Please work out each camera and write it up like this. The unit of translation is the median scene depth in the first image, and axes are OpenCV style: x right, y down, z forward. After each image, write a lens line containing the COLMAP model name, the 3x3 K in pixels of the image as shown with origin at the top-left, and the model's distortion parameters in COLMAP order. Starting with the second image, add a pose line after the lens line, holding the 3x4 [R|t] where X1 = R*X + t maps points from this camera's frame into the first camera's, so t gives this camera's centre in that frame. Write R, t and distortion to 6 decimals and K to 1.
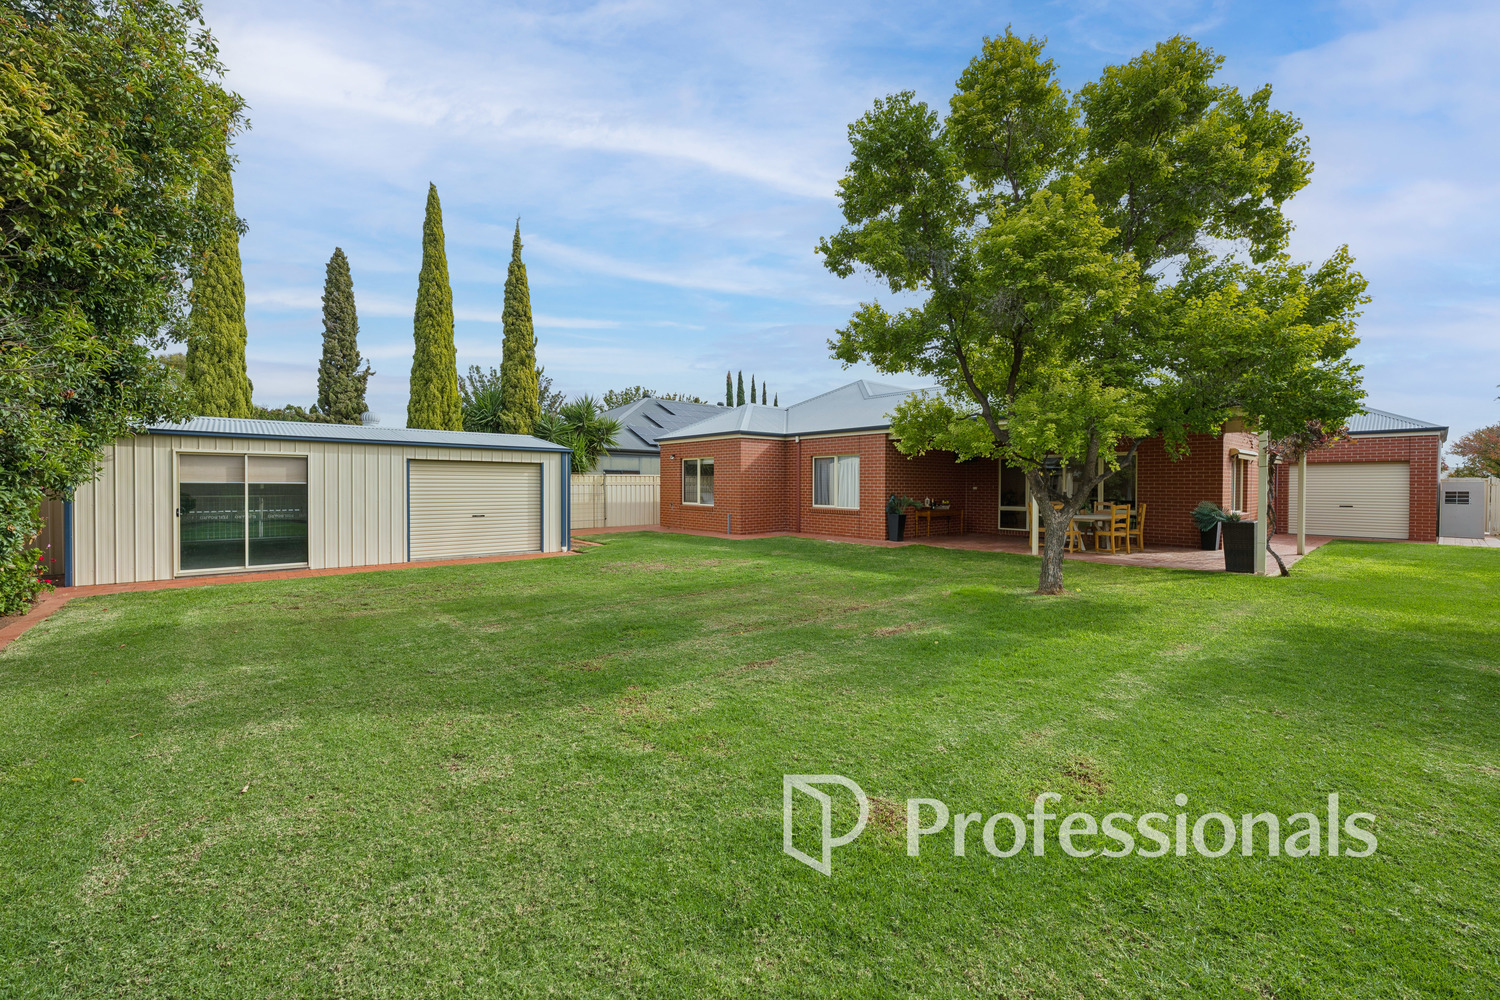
lens RADIAL K [[589.2, 0, 755.1], [0, 589.2, 495.8], [0, 0, 1]] dist [0.002269, 0.000138]
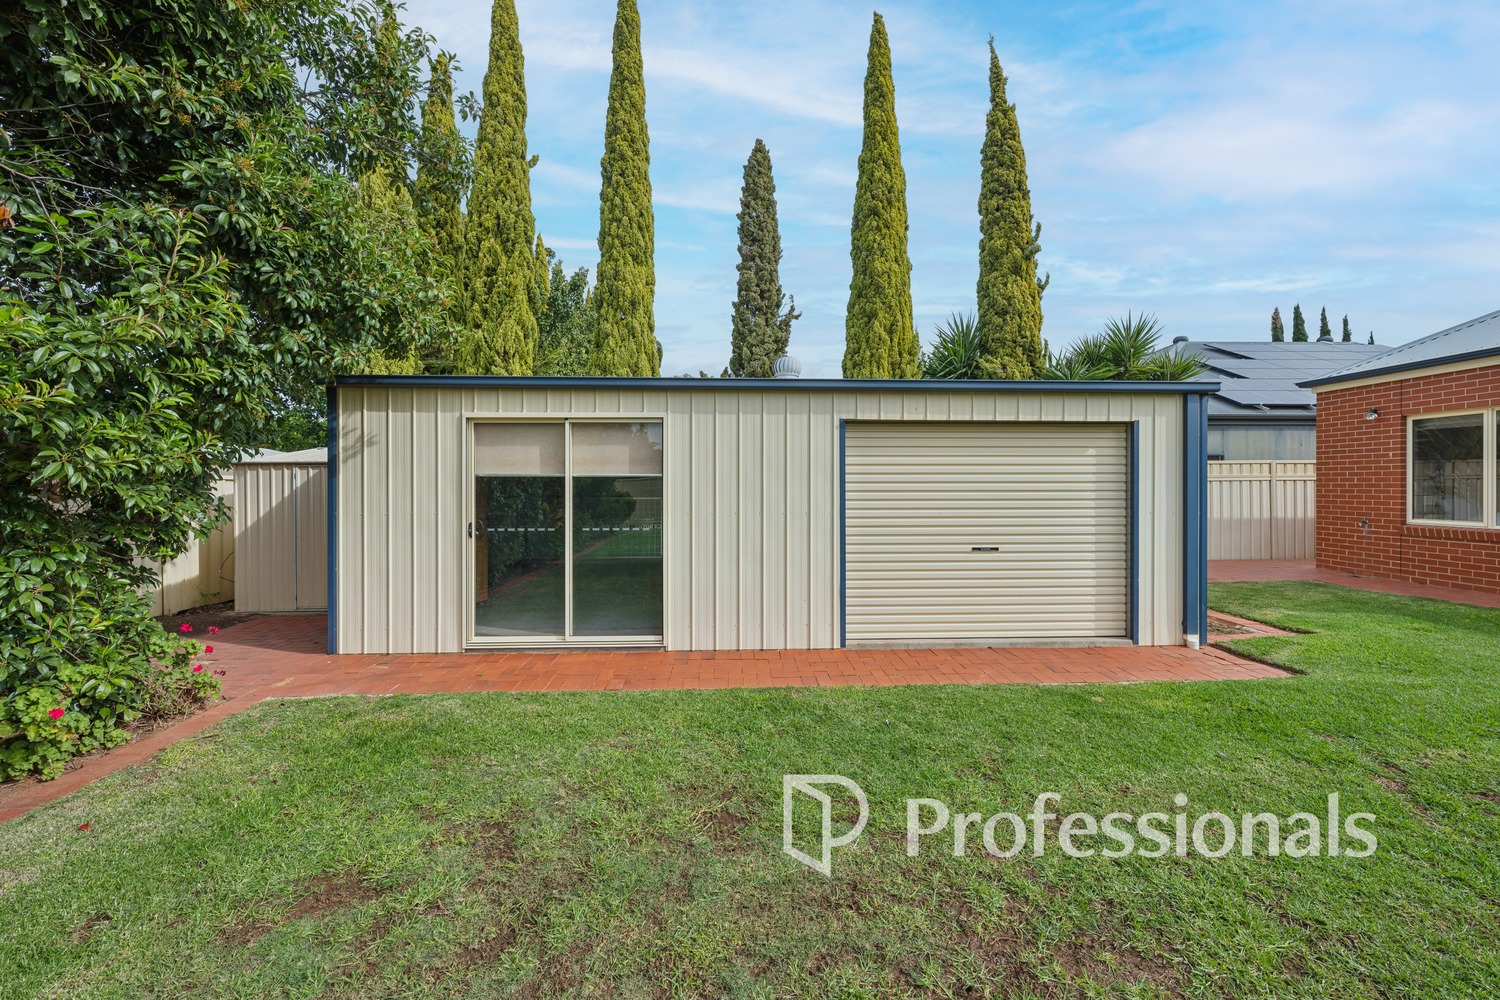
lens RADIAL K [[594.7, 0, 750.5], [0, 594.7, 488.8], [0, 0, 1]] dist [-0.000067, 0.000272]
pose [[0.771796, -0.005342, -0.635848, -0.286905], [-0.004363, 0.999897, -0.013697, -0.002197], [0.635855, 0.013345, 0.771693, 0.491215]]
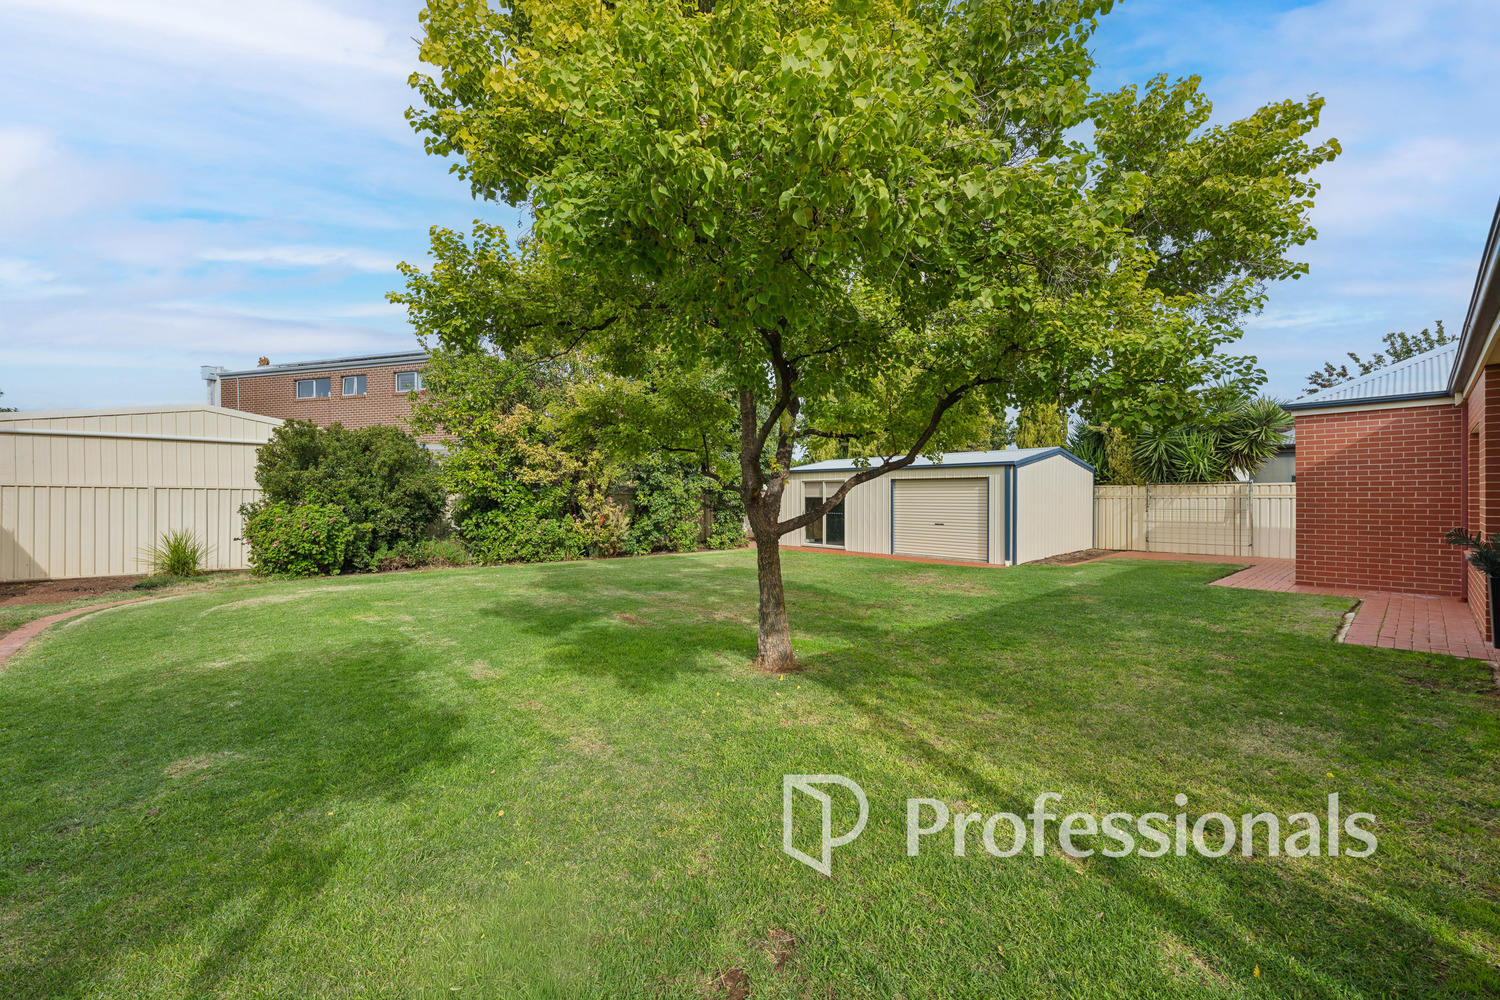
lens RADIAL K [[589.2, 0, 755.1], [0, 589.2, 495.8], [0, 0, 1]] dist [0.002269, 0.000138]
pose [[0.007222, -0.005428, -0.999959, 0.629357], [-0.013757, 0.999890, -0.005527, -0.009255], [0.999879, 0.013797, 0.007147, 0.547890]]
